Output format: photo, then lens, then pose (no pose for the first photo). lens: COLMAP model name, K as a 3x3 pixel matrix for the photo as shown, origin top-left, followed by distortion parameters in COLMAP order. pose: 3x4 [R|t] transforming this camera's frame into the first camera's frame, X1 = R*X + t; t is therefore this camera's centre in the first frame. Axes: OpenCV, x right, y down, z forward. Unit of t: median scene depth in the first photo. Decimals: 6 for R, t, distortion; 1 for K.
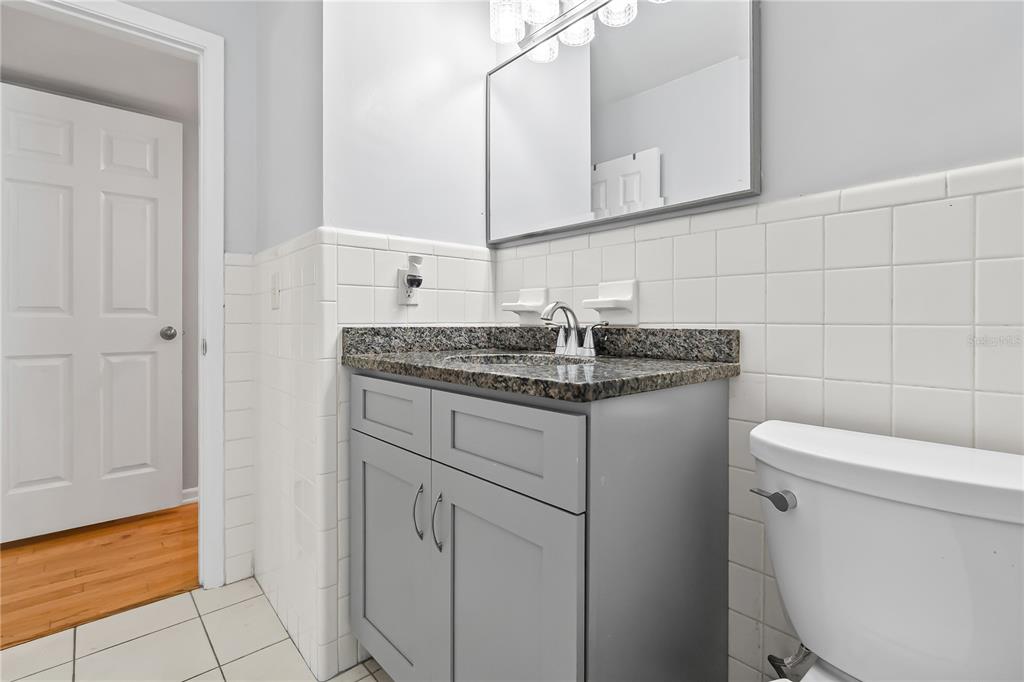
lens RADIAL K [[479.7, 0, 518.4], [0, 479.7, 324.3], [0, 0, 1]] dist [-0.007303, 0.001847]
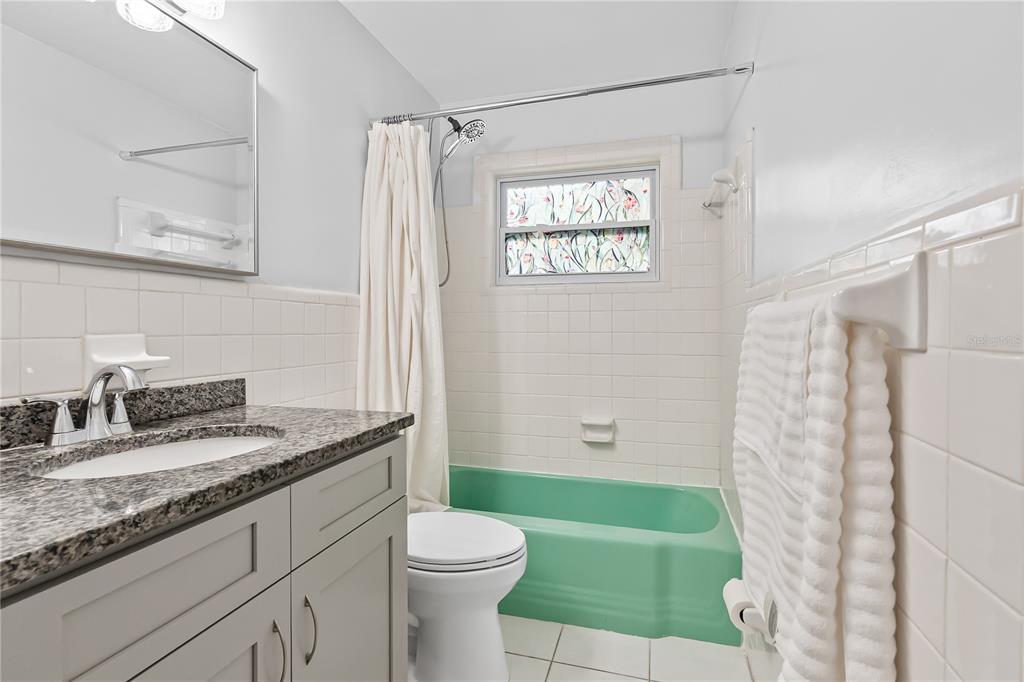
lens RADIAL K [[479.7, 0, 513.6], [0, 479.7, 332.5], [0, 0, 1]] dist [-0.007303, 0.001847]
pose [[-0.513447, -0.007903, 0.858085, -0.974850], [0.004915, 0.999914, 0.012150, -0.117891], [-0.858107, 0.010456, -0.513364, 0.999230]]
